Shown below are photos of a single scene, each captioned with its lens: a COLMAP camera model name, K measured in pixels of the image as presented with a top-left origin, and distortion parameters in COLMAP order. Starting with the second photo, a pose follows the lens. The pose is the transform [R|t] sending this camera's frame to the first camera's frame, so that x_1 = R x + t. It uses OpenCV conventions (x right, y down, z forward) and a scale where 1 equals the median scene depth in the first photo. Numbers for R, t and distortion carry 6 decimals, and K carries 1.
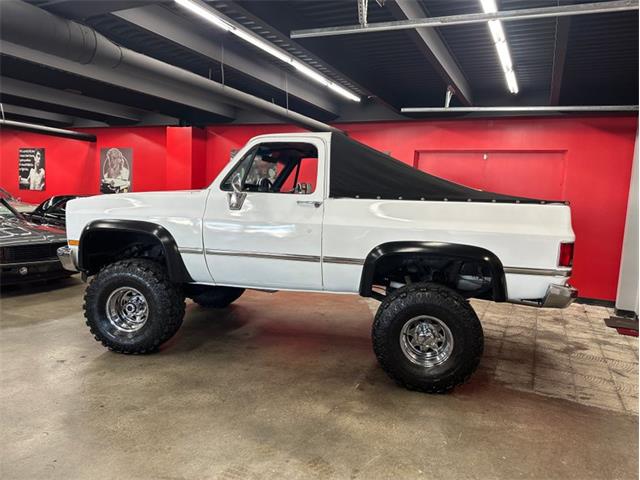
lens RADIAL K [[445.6, 0, 323.4], [0, 445.6, 241.6], [0, 0, 1]] dist [0.003464, -0.002873]
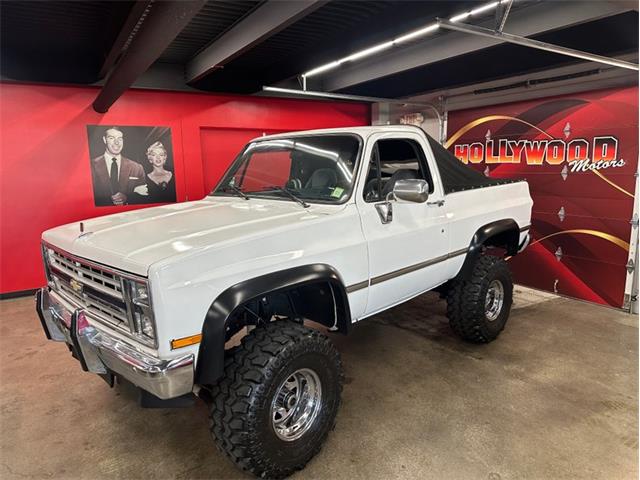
lens RADIAL K [[450.3, 0, 320.0], [0, 450.3, 240.0], [0, 0, 1]] dist [-0.000617, -0.003996]
pose [[0.551158, -0.201218, 0.809775, -0.936792], [0.137481, 0.979123, 0.149725, -0.179959], [-0.822997, 0.028806, 0.567315, 0.622835]]
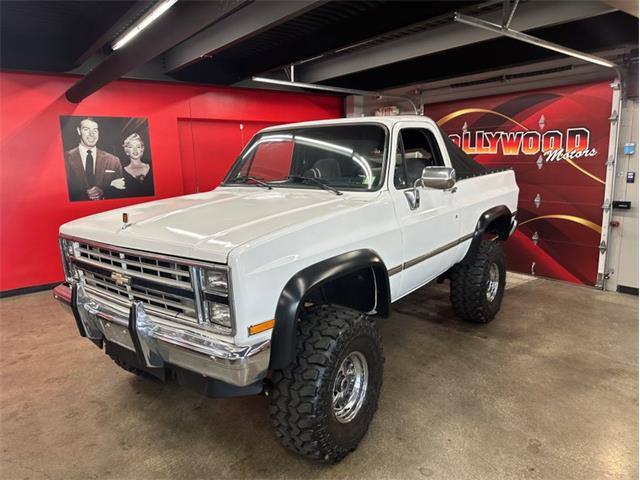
lens RADIAL K [[450.8, 0, 320.6], [0, 450.8, 234.2], [0, 0, 1]] dist [0.002904, -0.005406]
pose [[0.447796, -0.213642, 0.868237, -1.028746], [0.143219, 0.975636, 0.166203, -0.191378], [-0.882591, 0.049922, 0.467483, 0.746921]]
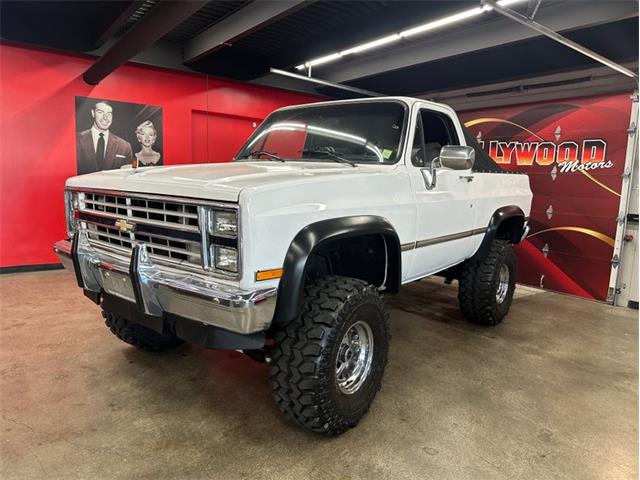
lens RADIAL K [[451.0, 0, 321.0], [0, 451.0, 237.6], [0, 0, 1]] dist [0.001651, -0.004565]
pose [[0.465009, -0.146714, 0.873065, -1.030645], [0.079154, 0.989113, 0.124056, -0.100569], [-0.881760, 0.011419, 0.471559, 0.772749]]
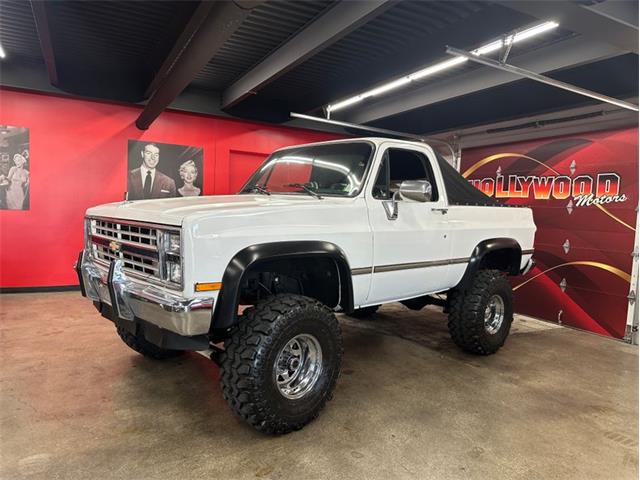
lens RADIAL K [[449.5, 0, 320.0], [0, 449.5, 240.0], [0, 0, 1]] dist [0.003824, -0.006252]
pose [[0.591857, -0.077474, 0.802311, -1.016455], [0.072382, 0.996457, 0.042826, -0.078785], [-0.802786, 0.032726, 0.595368, 0.565500]]
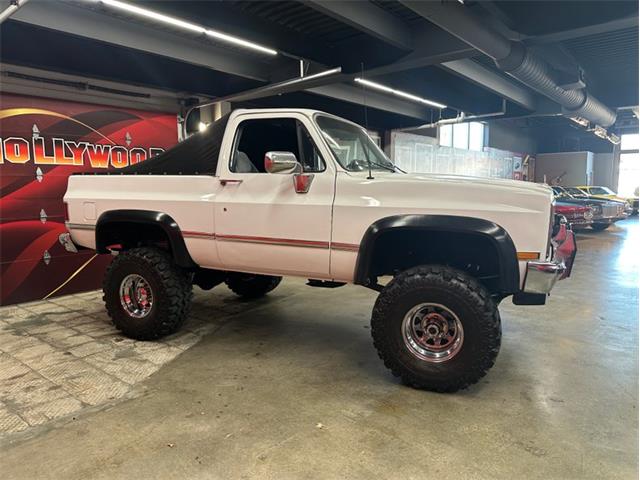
lens RADIAL K [[452.7, 0, 321.2], [0, 452.7, 238.4], [0, 0, 1]] dist [-0.001987, -0.005412]
pose [[-0.973964, -0.065298, 0.217093, -0.338816], [-0.014534, 0.973634, 0.227651, -0.233707], [-0.226234, 0.218569, -0.949234, 2.324795]]
